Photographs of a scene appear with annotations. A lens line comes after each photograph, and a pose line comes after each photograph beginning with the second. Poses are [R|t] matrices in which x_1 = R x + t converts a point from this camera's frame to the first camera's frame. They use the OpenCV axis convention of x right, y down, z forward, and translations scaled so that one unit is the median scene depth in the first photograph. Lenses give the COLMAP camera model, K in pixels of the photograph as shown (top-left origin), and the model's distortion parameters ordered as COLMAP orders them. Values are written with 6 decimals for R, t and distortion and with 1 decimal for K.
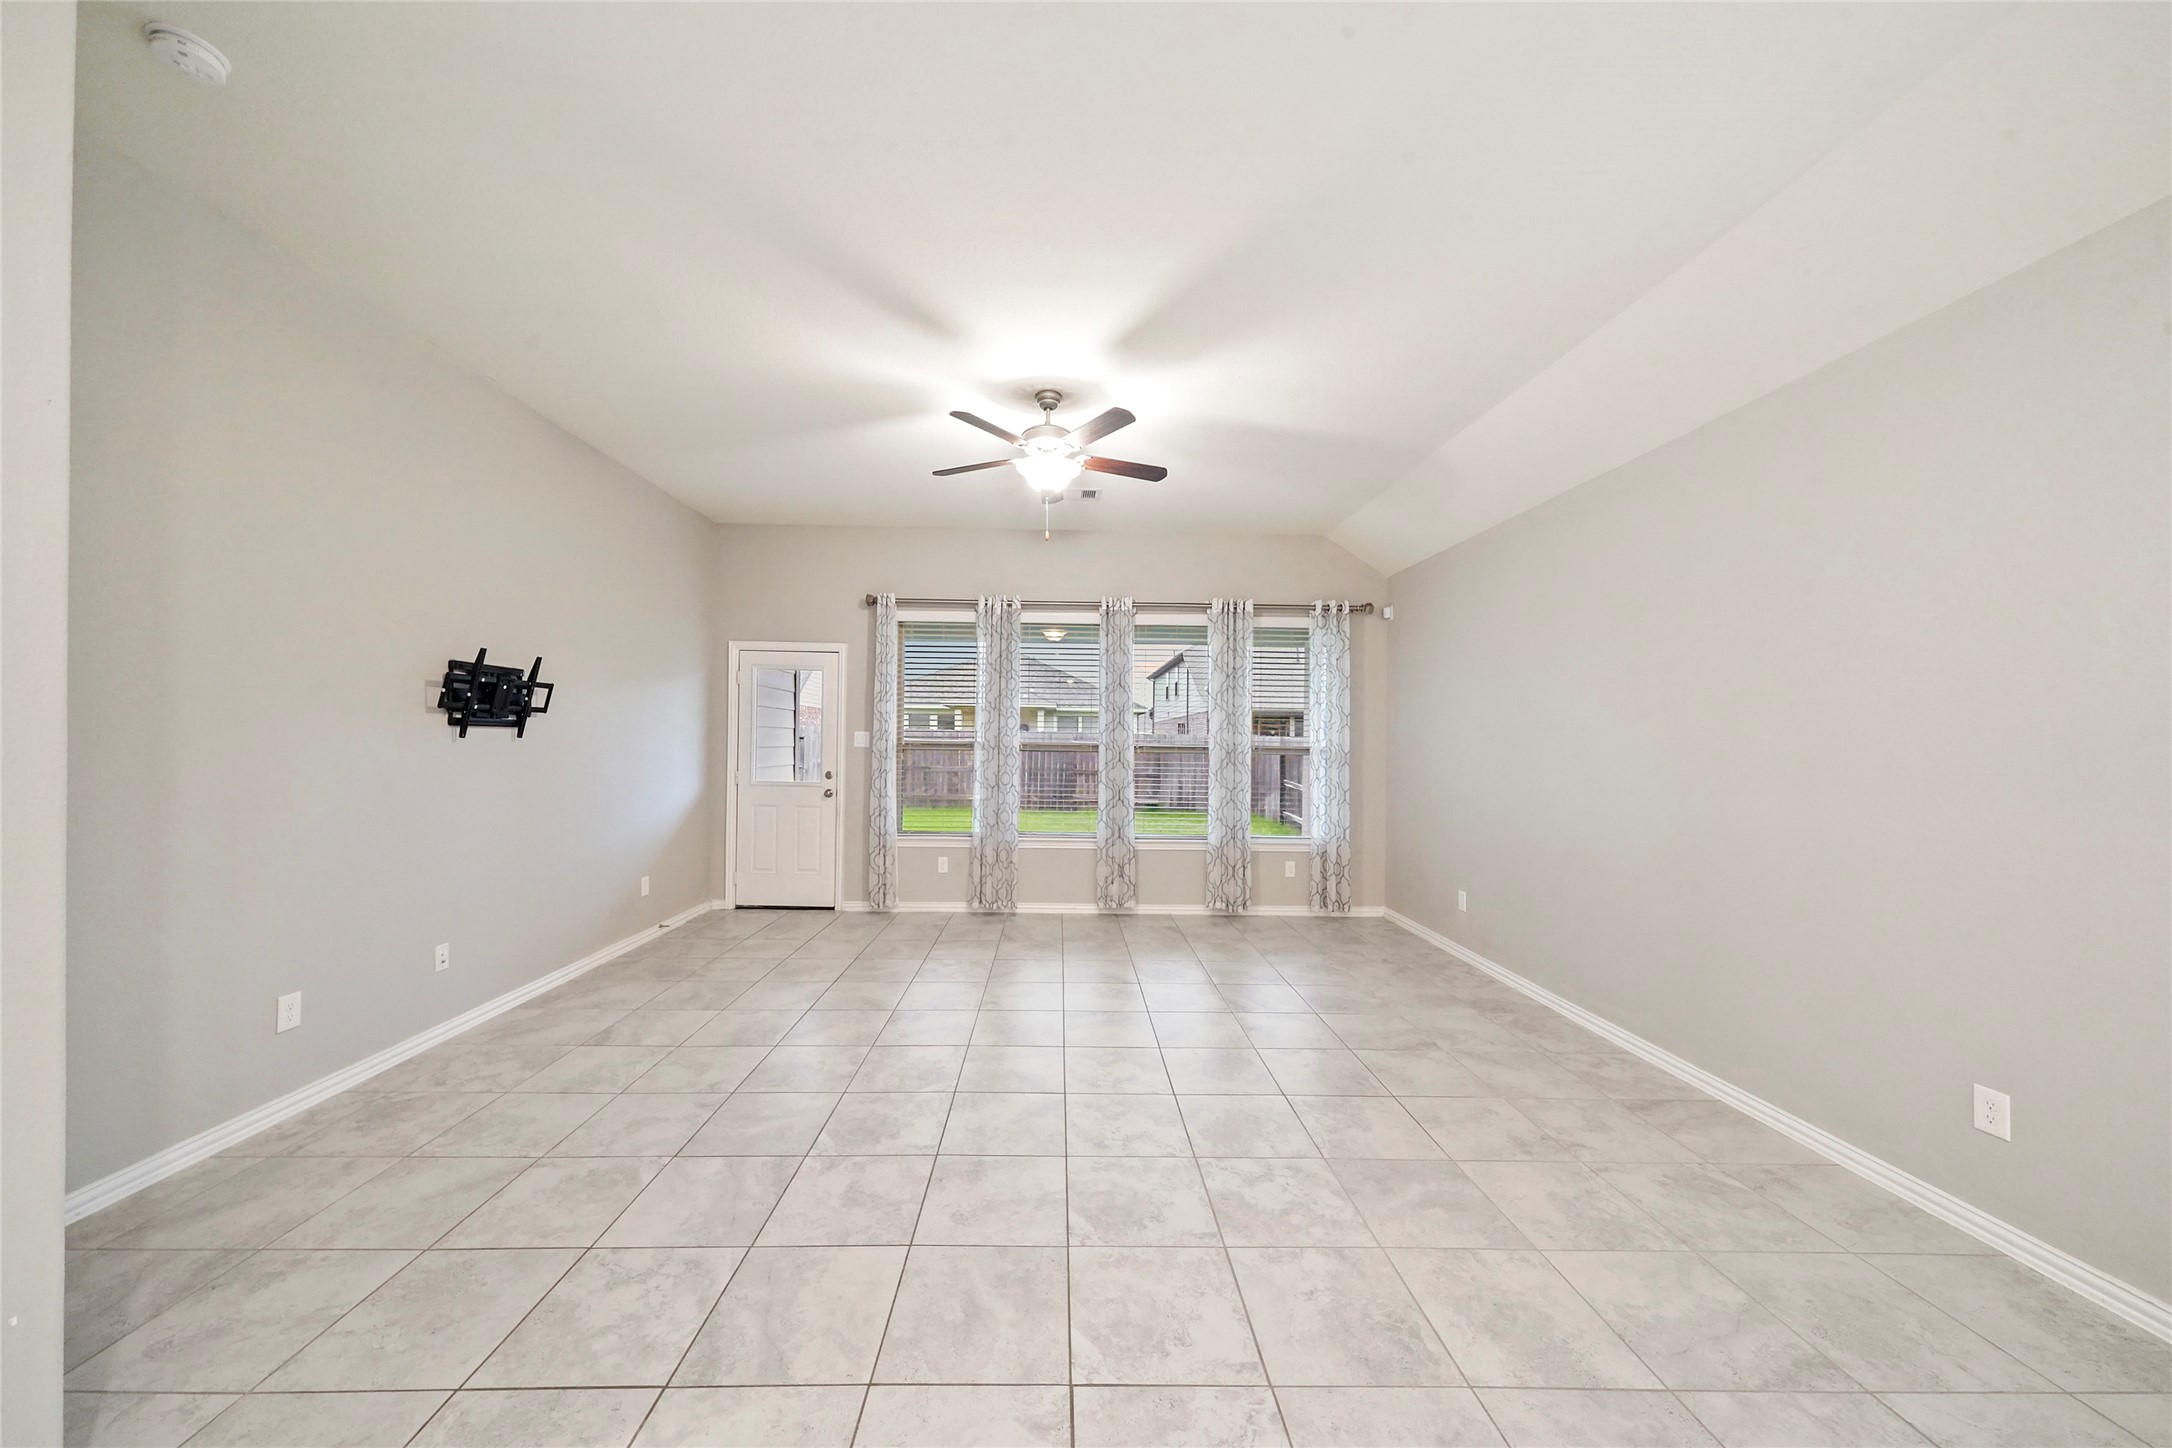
lens RADIAL K [[730.8, 0, 1073.5], [0, 730.8, 748.7], [0, 0, 1]] dist [0.011290, -0.001257]
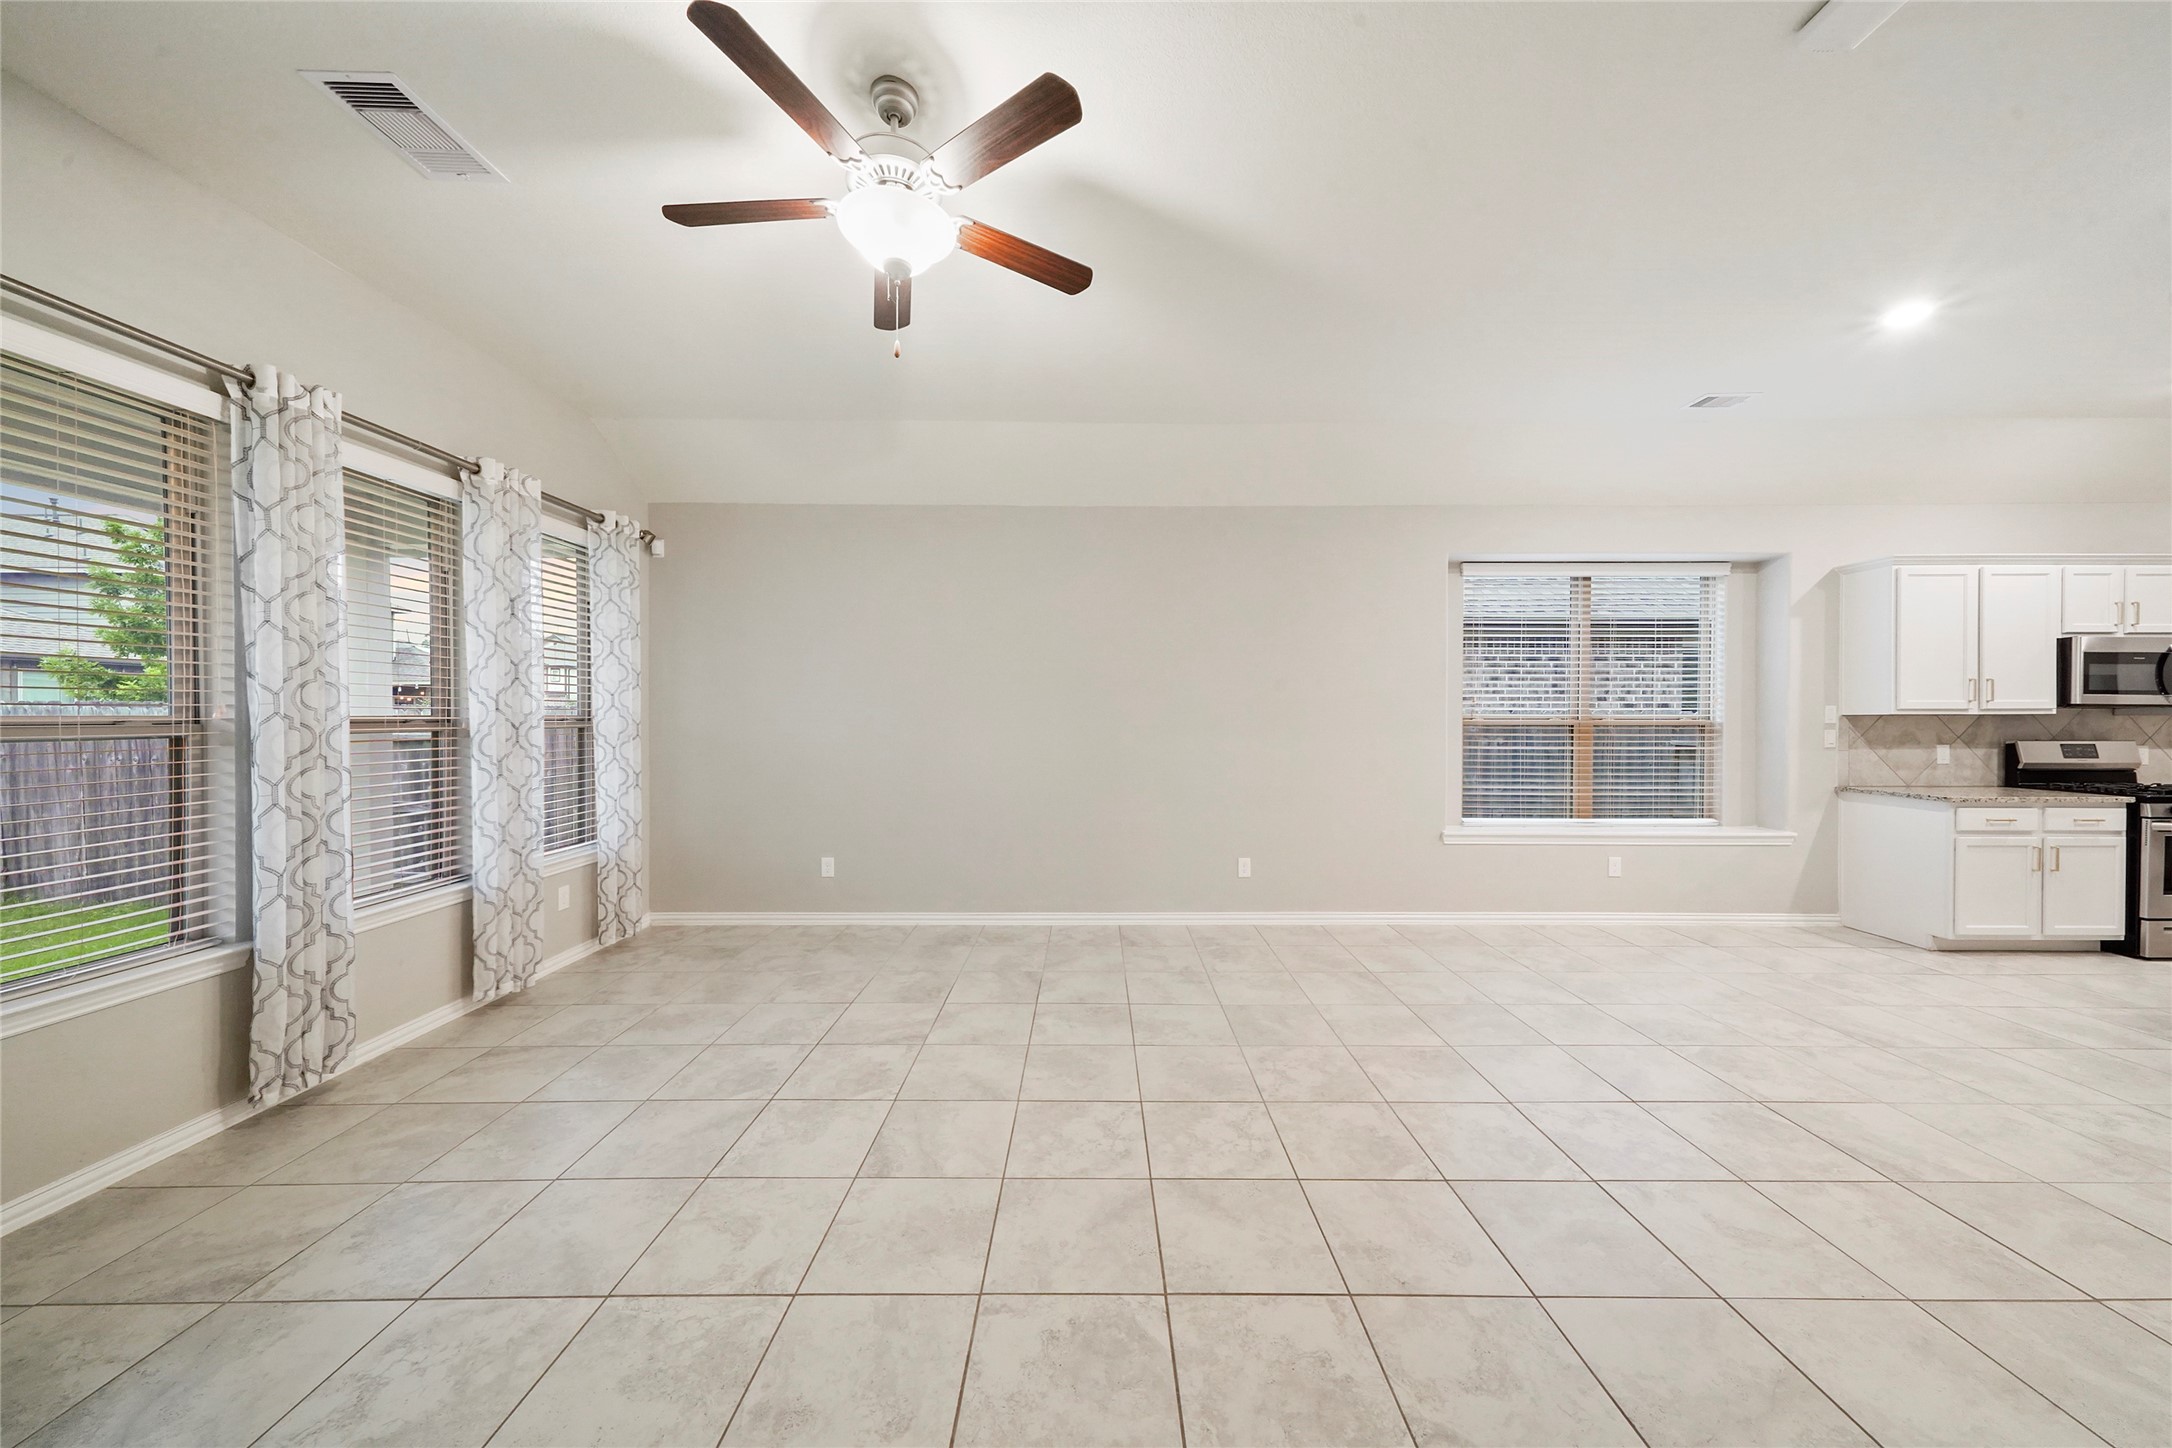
lens RADIAL K [[730.8, 0, 1085.9], [0, 730.8, 725.9], [0, 0, 1]] dist [0.011290, -0.001257]
pose [[0.021268, -0.029892, 0.999327, -0.558131], [0.010077, 0.999509, 0.029683, -0.011249], [-0.999723, 0.009439, 0.021559, 0.779931]]
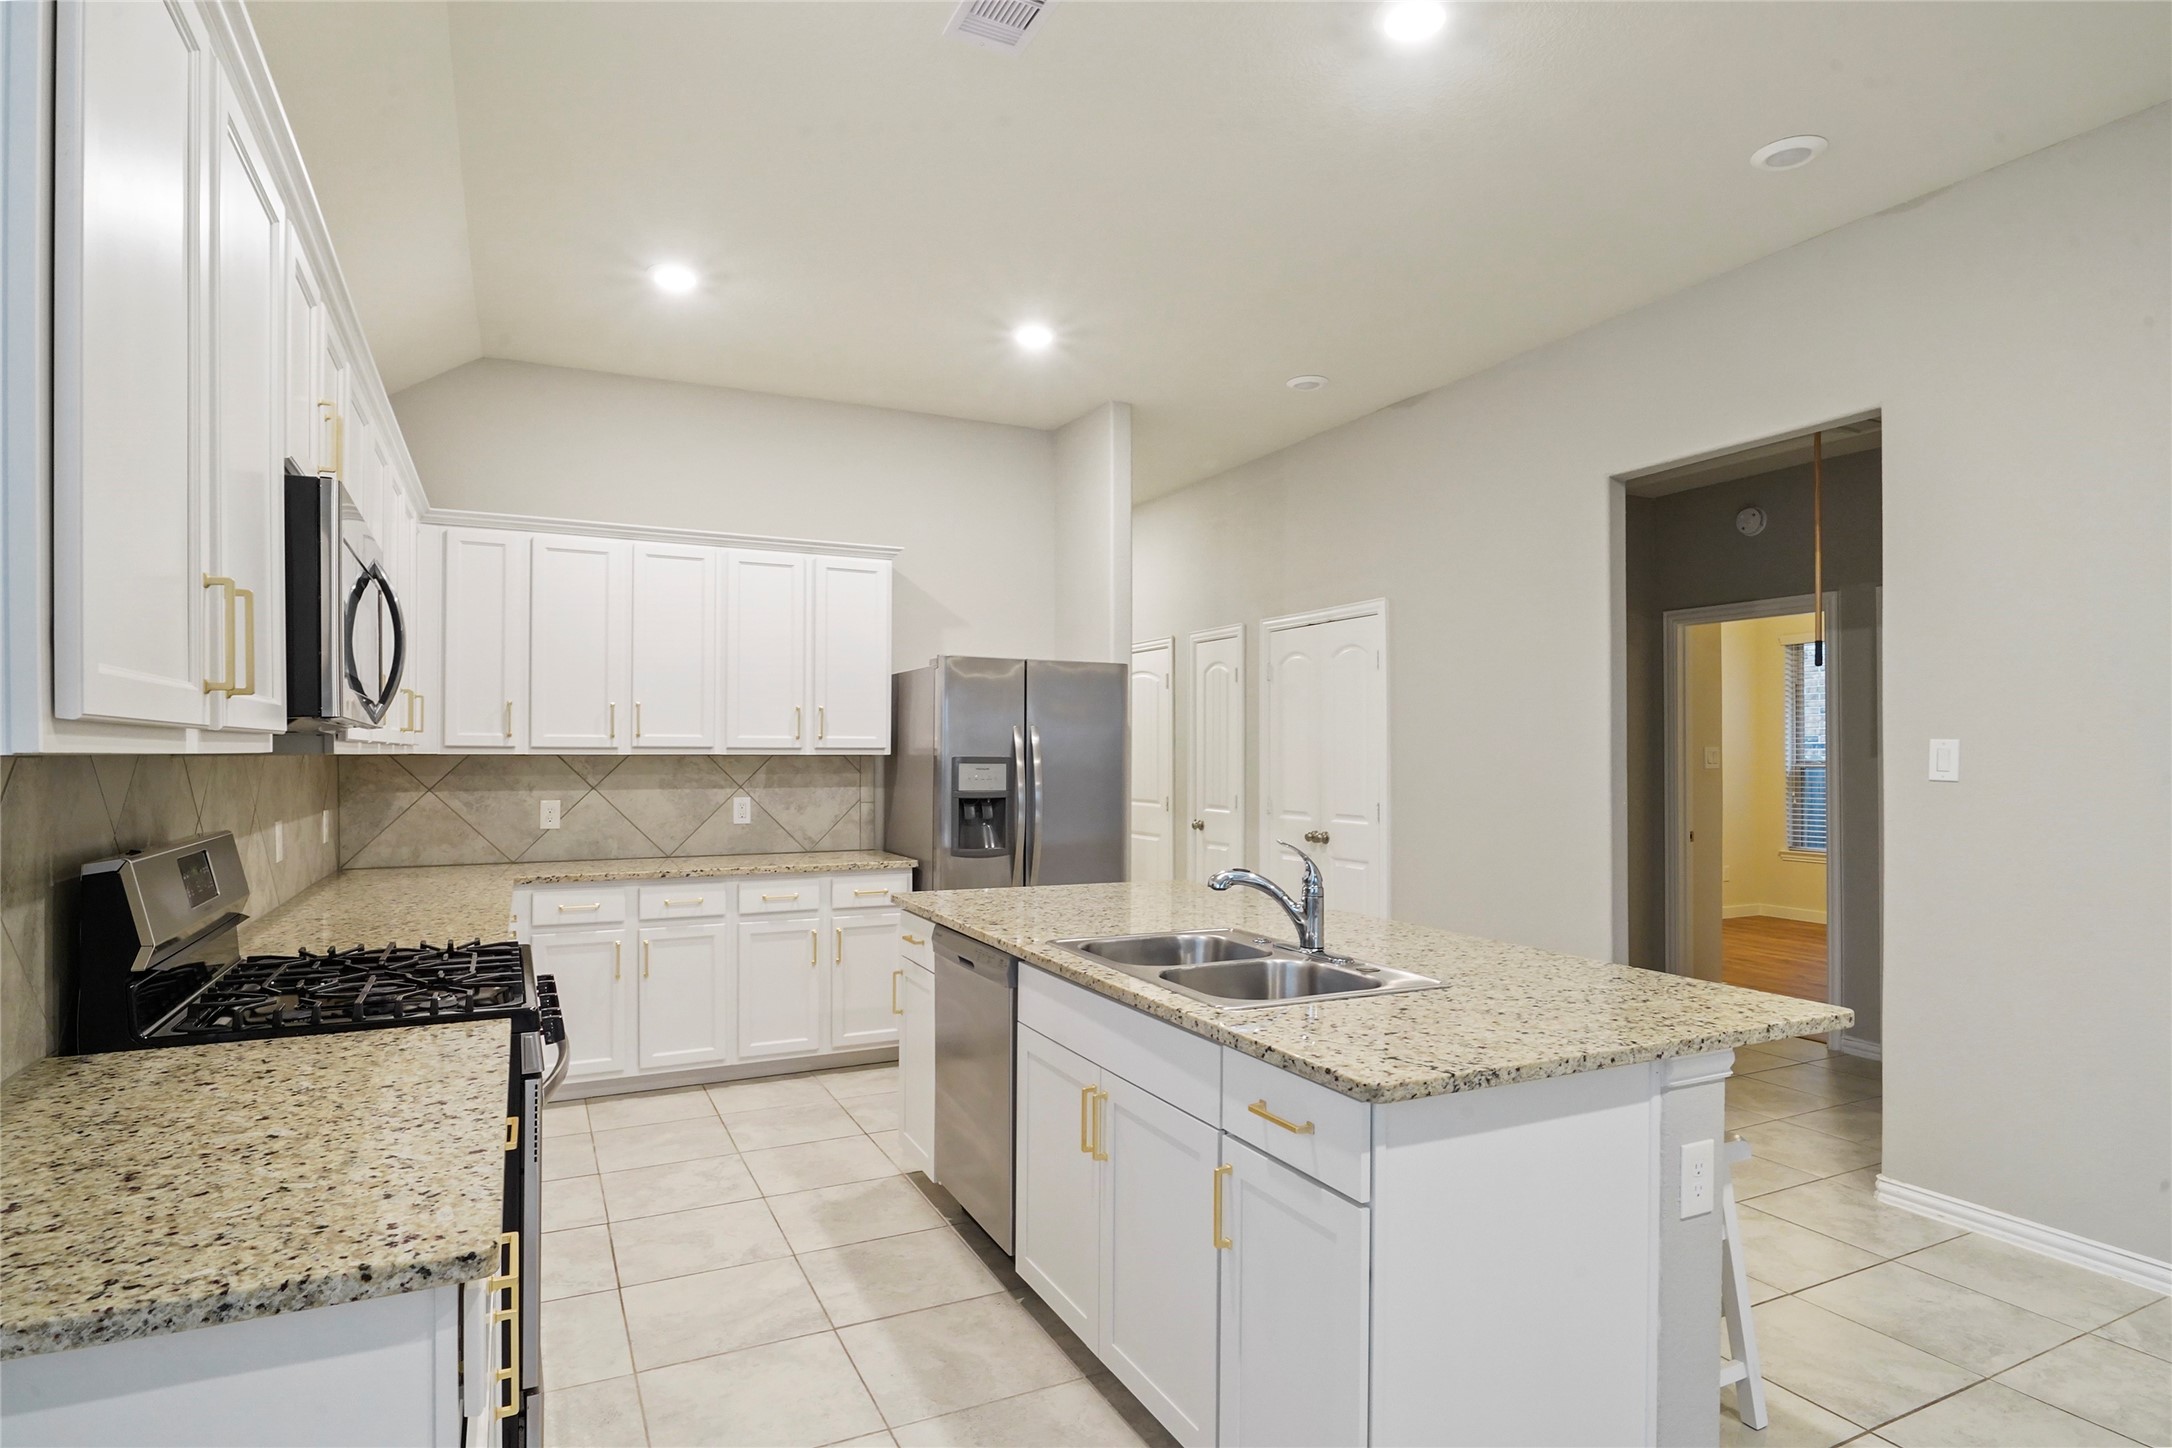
lens RADIAL K [[1107.5, 0, 1093.1], [0, 1107.5, 752.6], [0, 0, 1]] dist [-0.014177, 0.001016]
pose [[-0.900194, -0.017156, -0.435152, 0.527480], [-0.019824, 0.999802, 0.001593, 0.012012], [0.435039, 0.010061, -0.900356, -0.144273]]
